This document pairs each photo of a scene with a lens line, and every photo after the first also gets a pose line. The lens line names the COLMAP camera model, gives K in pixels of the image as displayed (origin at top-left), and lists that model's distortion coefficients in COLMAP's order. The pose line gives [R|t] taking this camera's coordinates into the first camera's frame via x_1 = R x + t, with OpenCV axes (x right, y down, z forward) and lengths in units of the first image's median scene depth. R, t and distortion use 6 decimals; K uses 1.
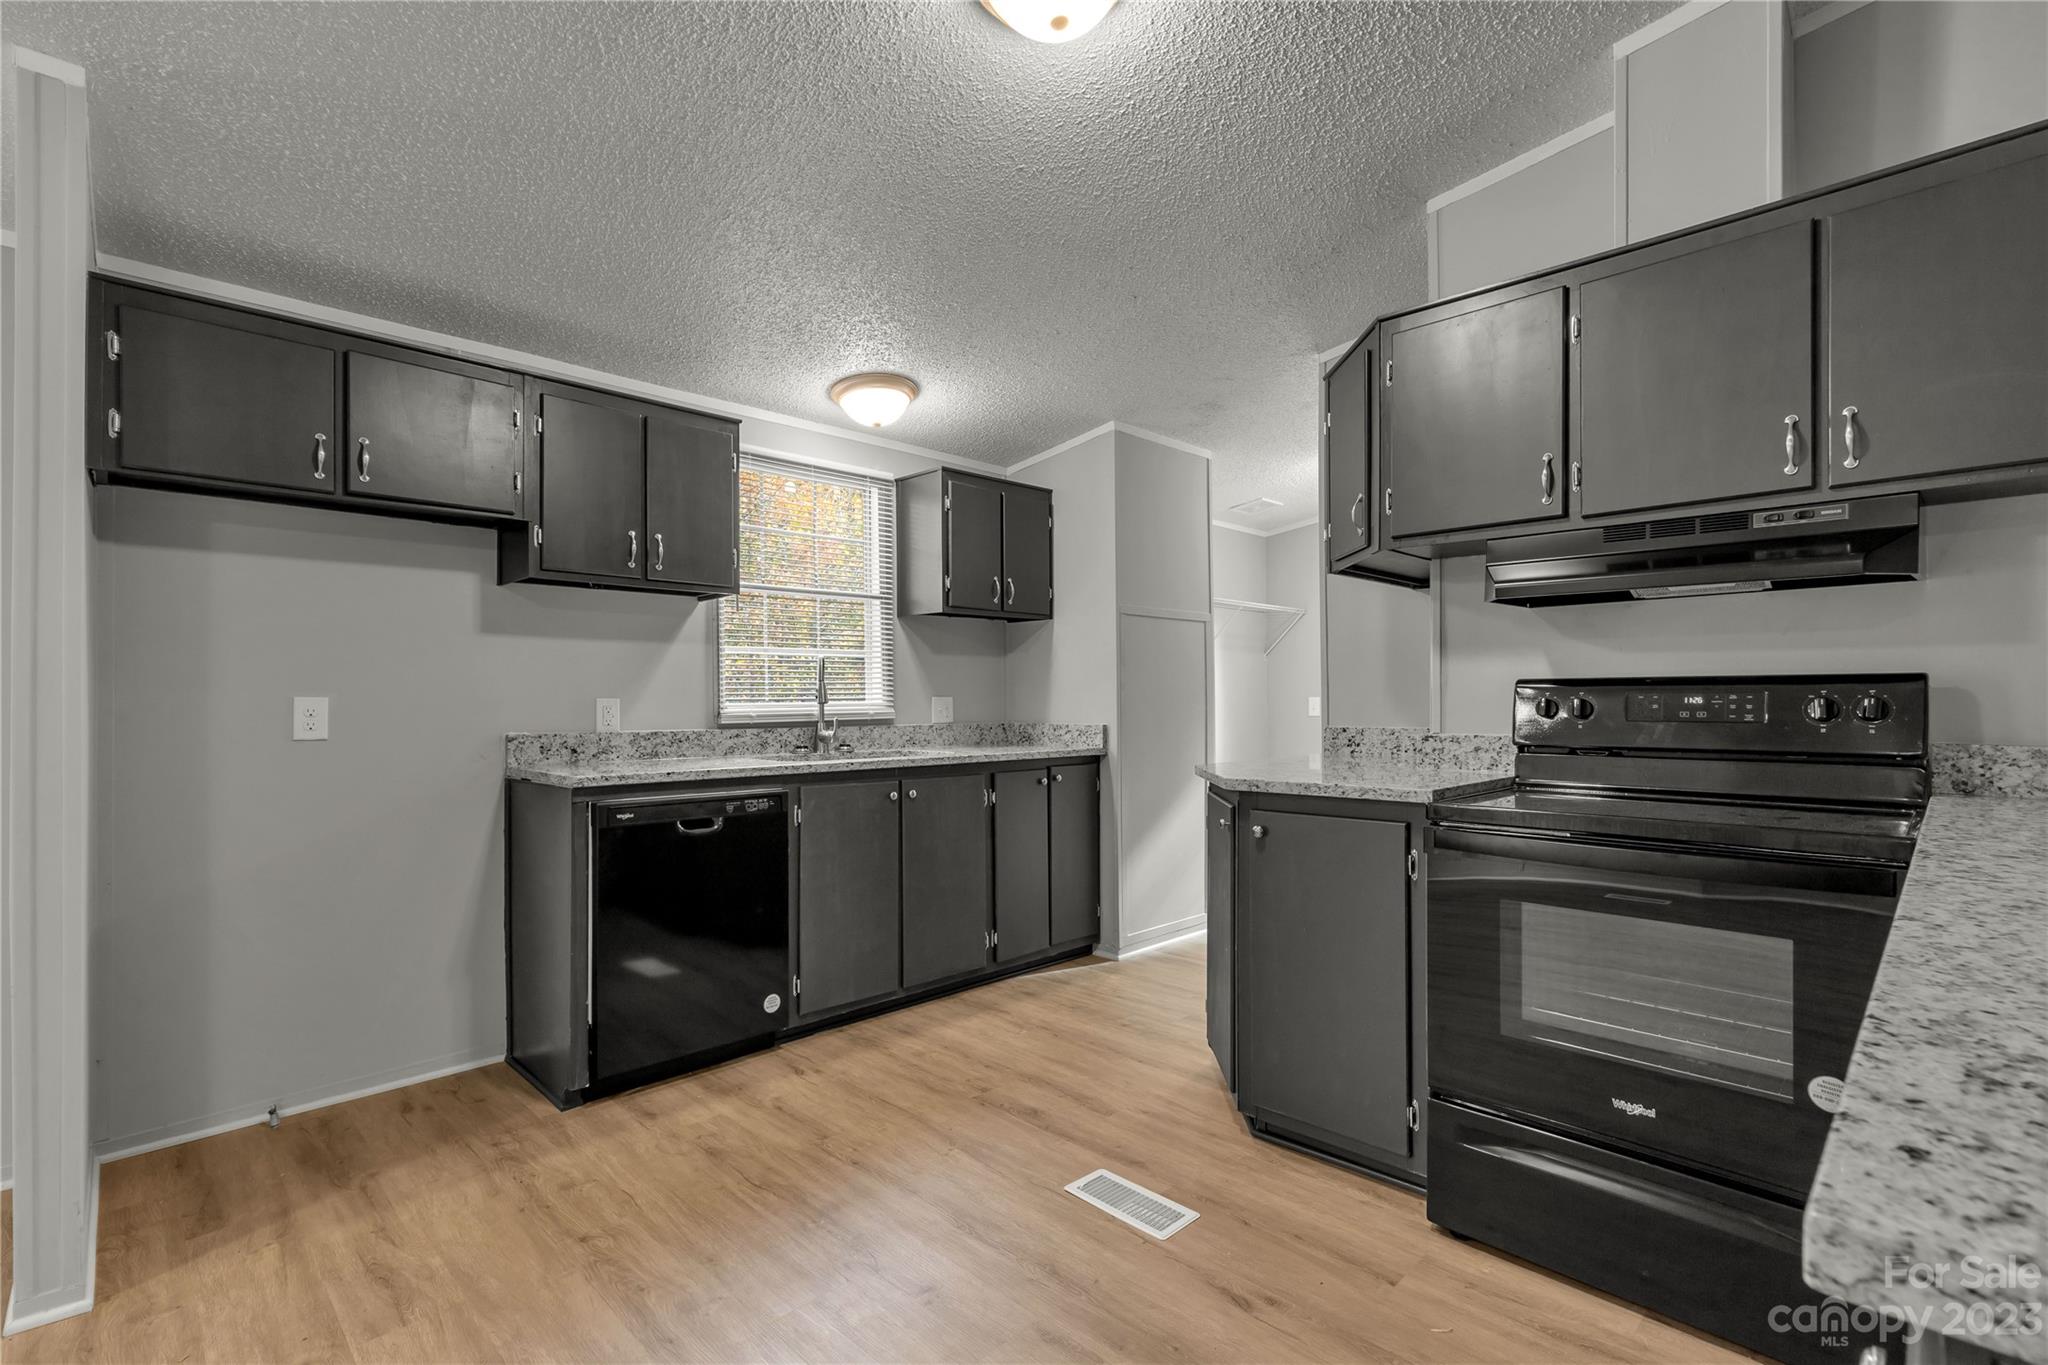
lens RADIAL K [[935.1, 0, 1008.8], [0, 935.1, 704.2], [0, 0, 1]] dist [0.009564, -0.001347]
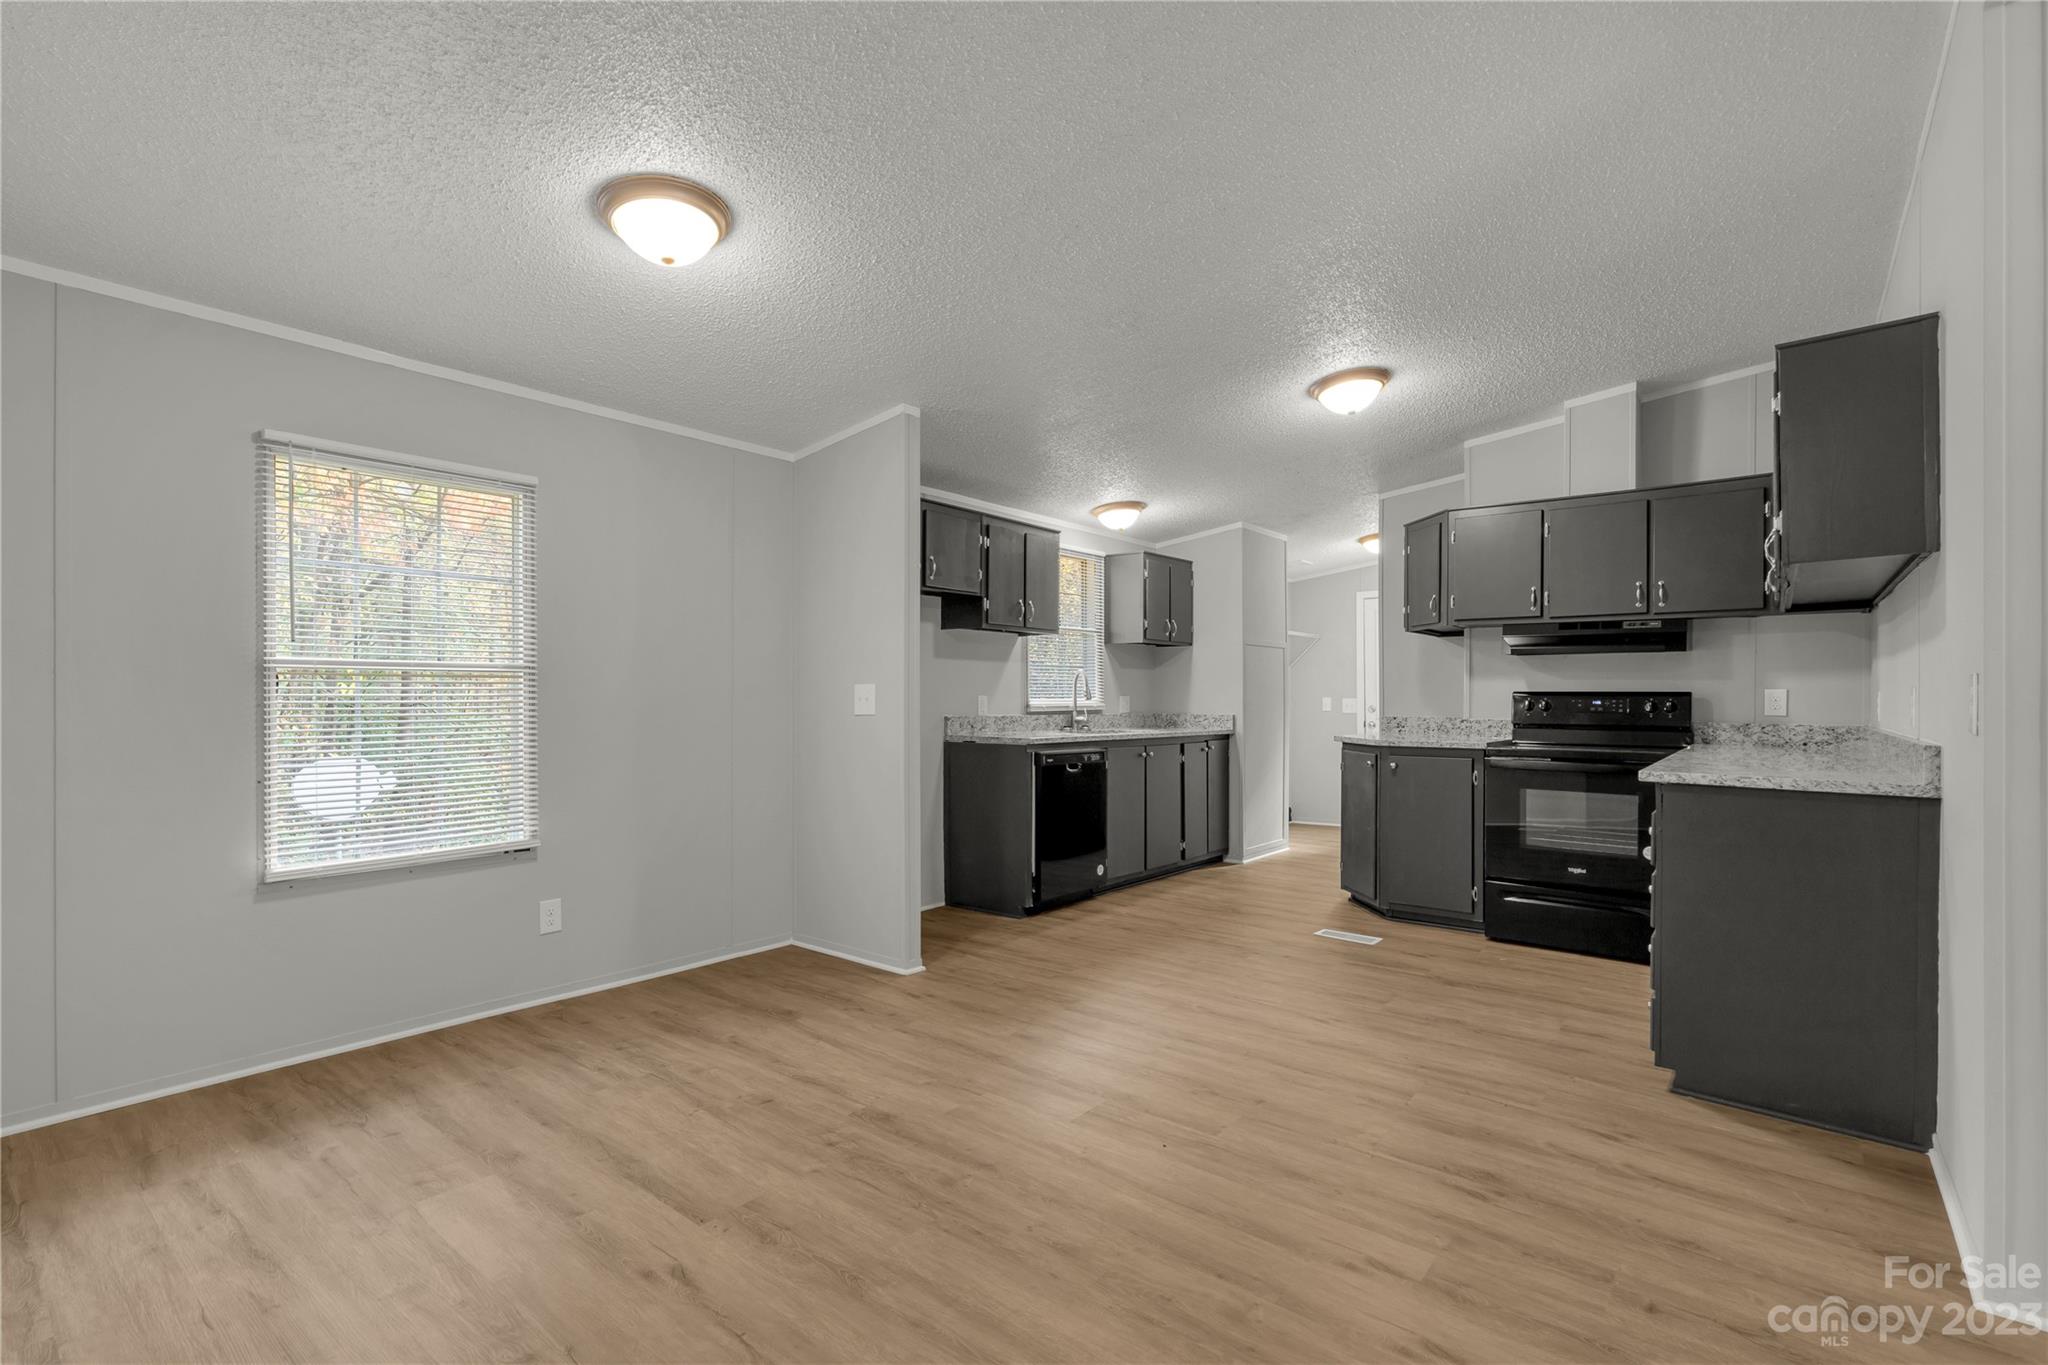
lens RADIAL K [[935.1, 0, 1007.7], [0, 935.1, 698.6], [0, 0, 1]] dist [0.009564, -0.001347]
pose [[0.994440, 0.010025, 0.104830, -0.703108], [-0.009771, 0.999948, -0.002943, 0.004991], [-0.104854, 0.001903, 0.994486, -0.837449]]
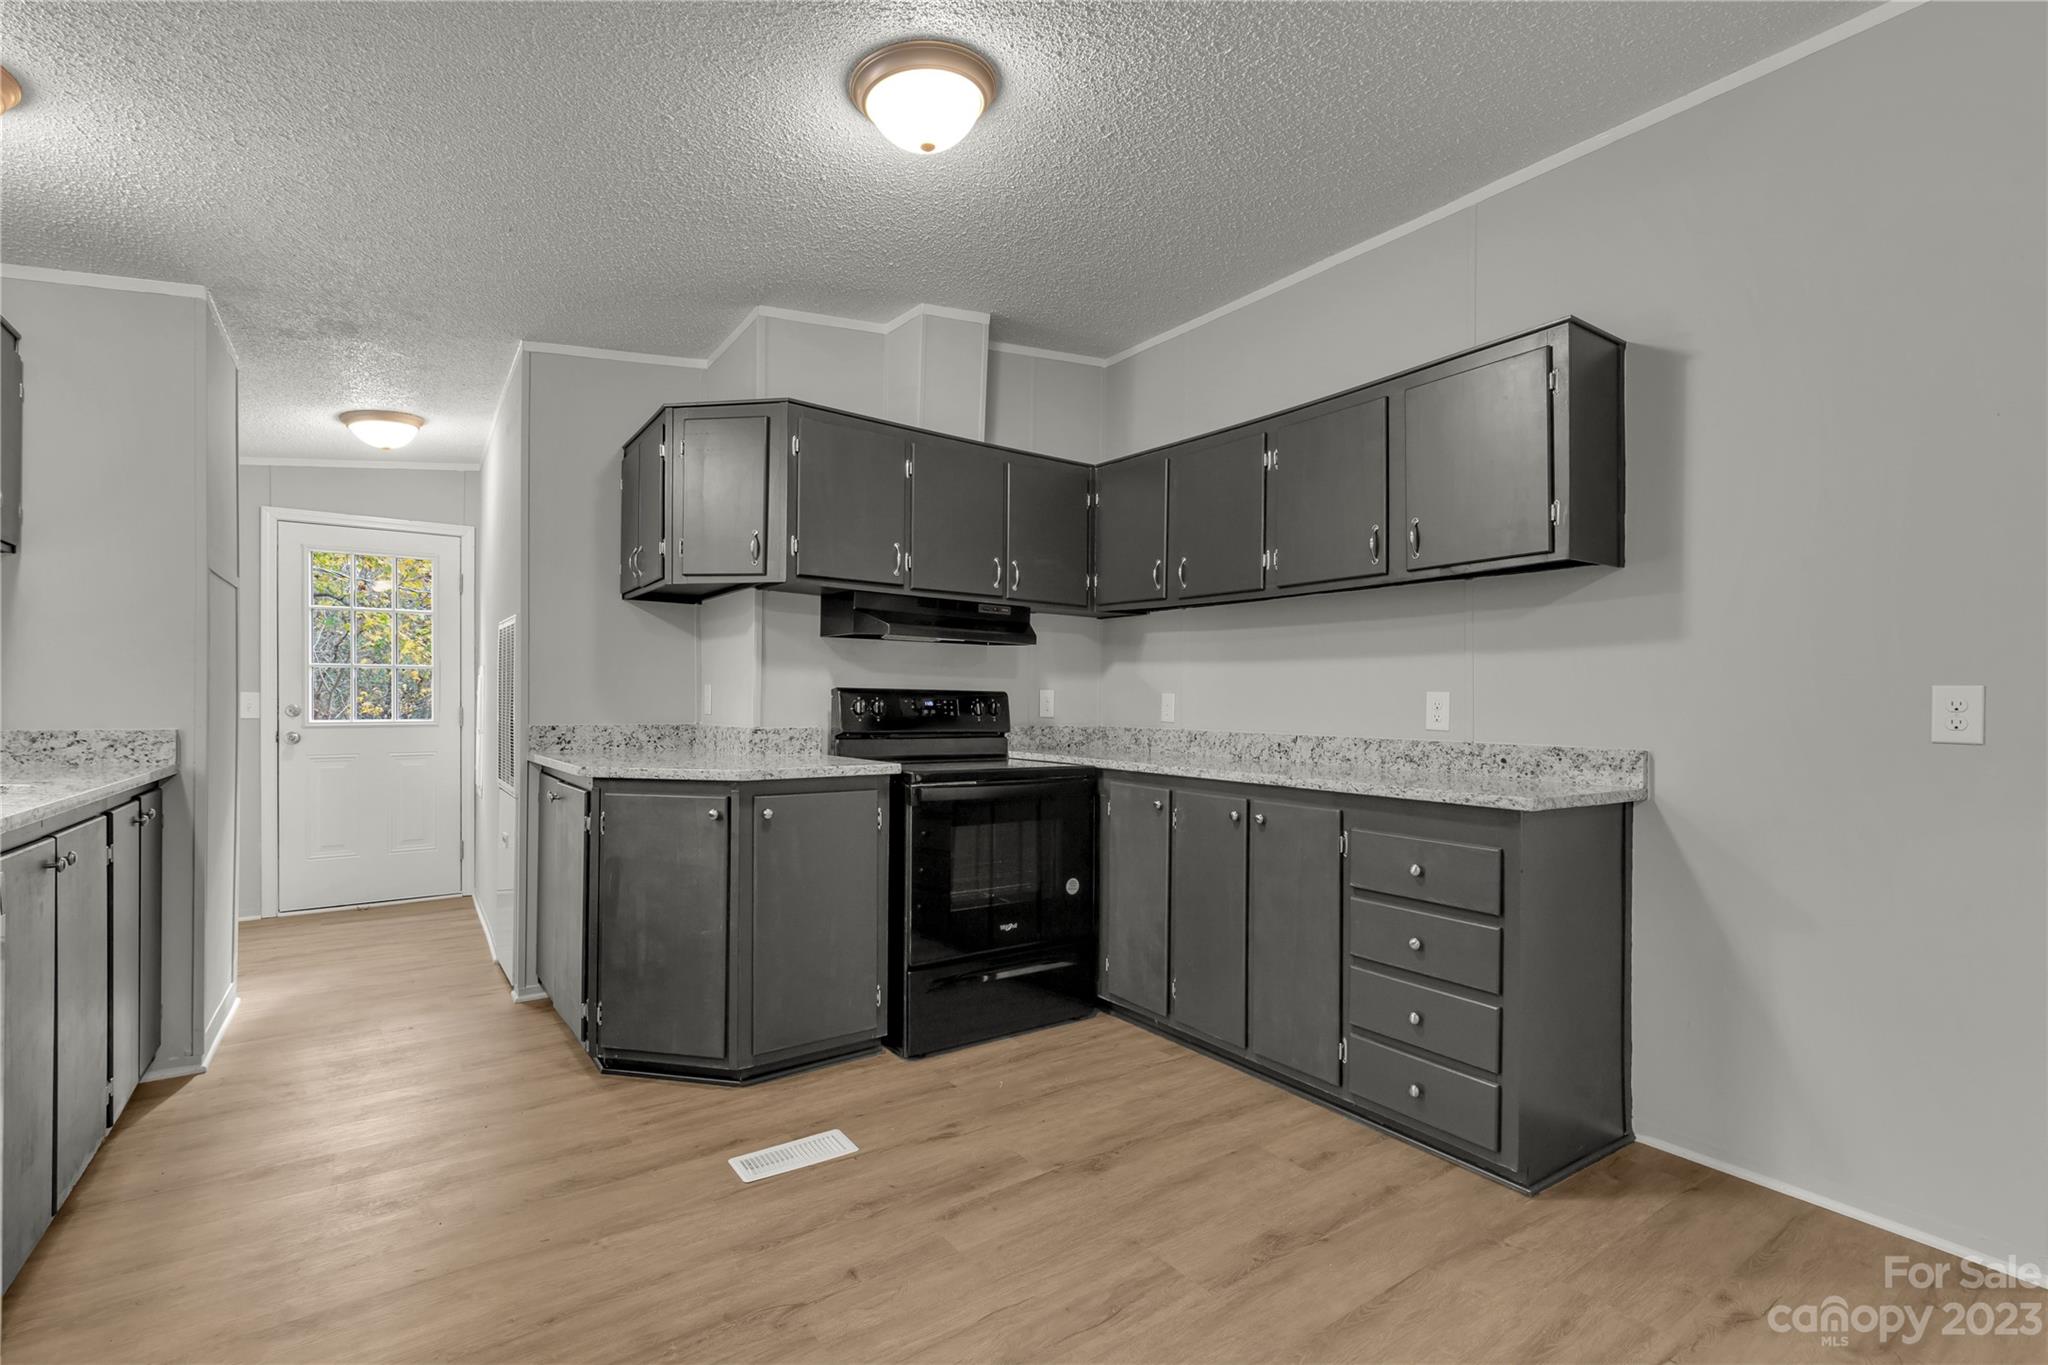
lens RADIAL K [[935.1, 0, 1024.2], [0, 935.1, 690.2], [0, 0, 1]] dist [0.009564, -0.001347]
pose [[0.156531, 0.018732, 0.987495, -0.759705], [-0.008435, 0.999809, -0.017629, -0.000054], [-0.987637, -0.005571, 0.156659, 0.457385]]
